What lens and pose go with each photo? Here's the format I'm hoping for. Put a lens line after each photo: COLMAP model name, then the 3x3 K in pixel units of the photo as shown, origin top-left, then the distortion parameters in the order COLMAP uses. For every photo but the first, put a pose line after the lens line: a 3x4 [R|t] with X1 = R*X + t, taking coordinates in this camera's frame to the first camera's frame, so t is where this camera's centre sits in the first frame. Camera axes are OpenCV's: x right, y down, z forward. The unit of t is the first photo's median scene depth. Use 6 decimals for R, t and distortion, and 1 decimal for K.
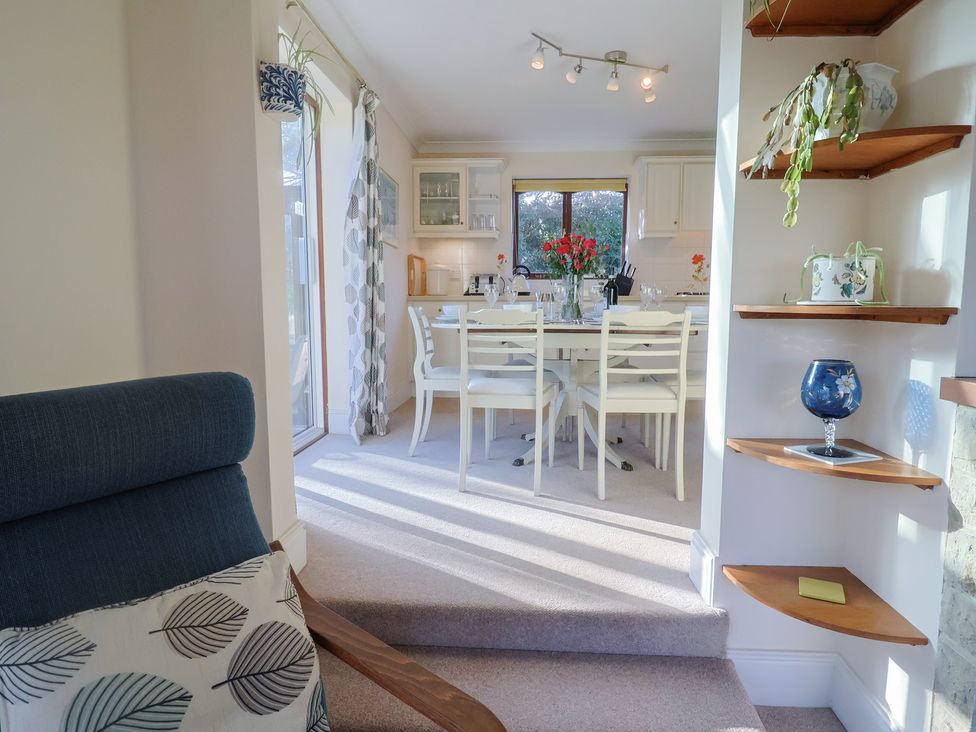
lens RADIAL K [[568.0, 0, 496.0], [0, 568.0, 359.9], [0, 0, 1]] dist [0.004794, -0.018290]
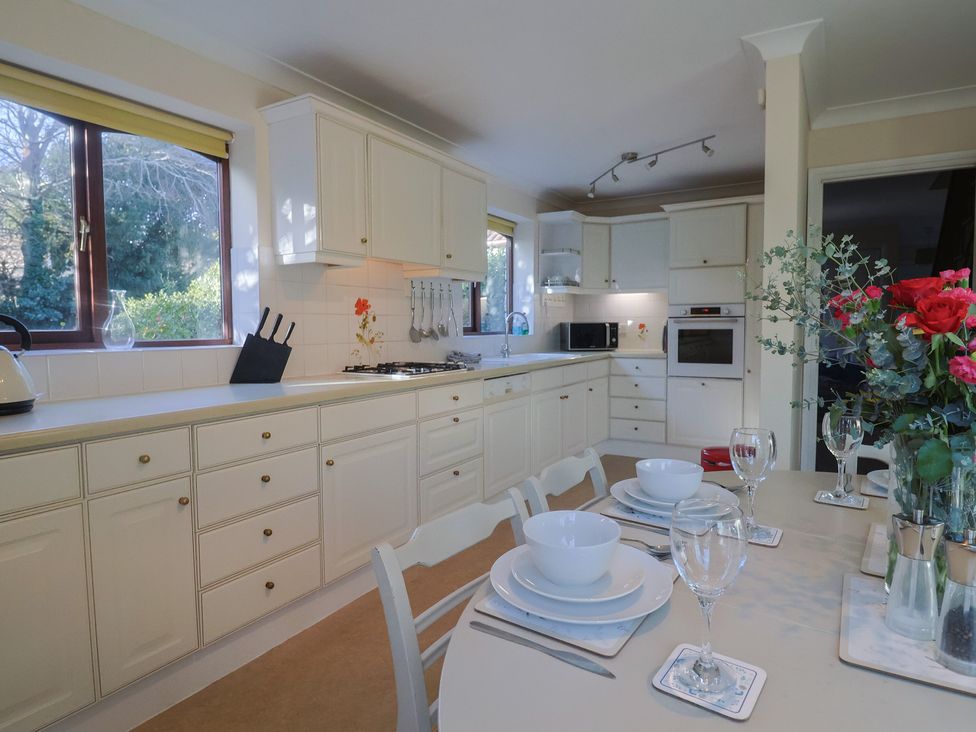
lens RADIAL K [[568.0, 0, 496.0], [0, 568.0, 359.9], [0, 0, 1]] dist [0.004794, -0.018290]
pose [[0.460860, -0.060000, 0.885442, -0.157959], [0.100113, 0.994858, 0.015307, -0.185638], [-0.881808, 0.081590, 0.464497, 0.962989]]
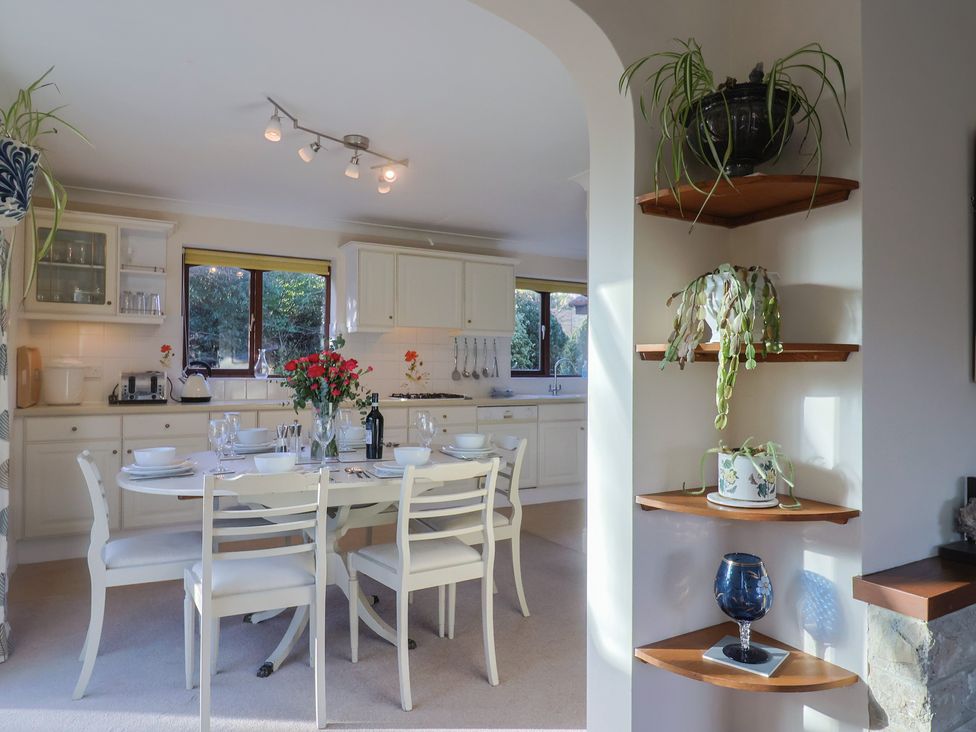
lens RADIAL K [[644.8, 0, 502.7], [0, 644.8, 362.3], [0, 0, 1]] dist [-0.002849, -0.003860]
pose [[0.836009, 0.008718, 0.548646, -0.135767], [0.053484, 0.993818, -0.097290, -0.093546], [-0.546103, 0.110679, 0.830374, 0.105566]]
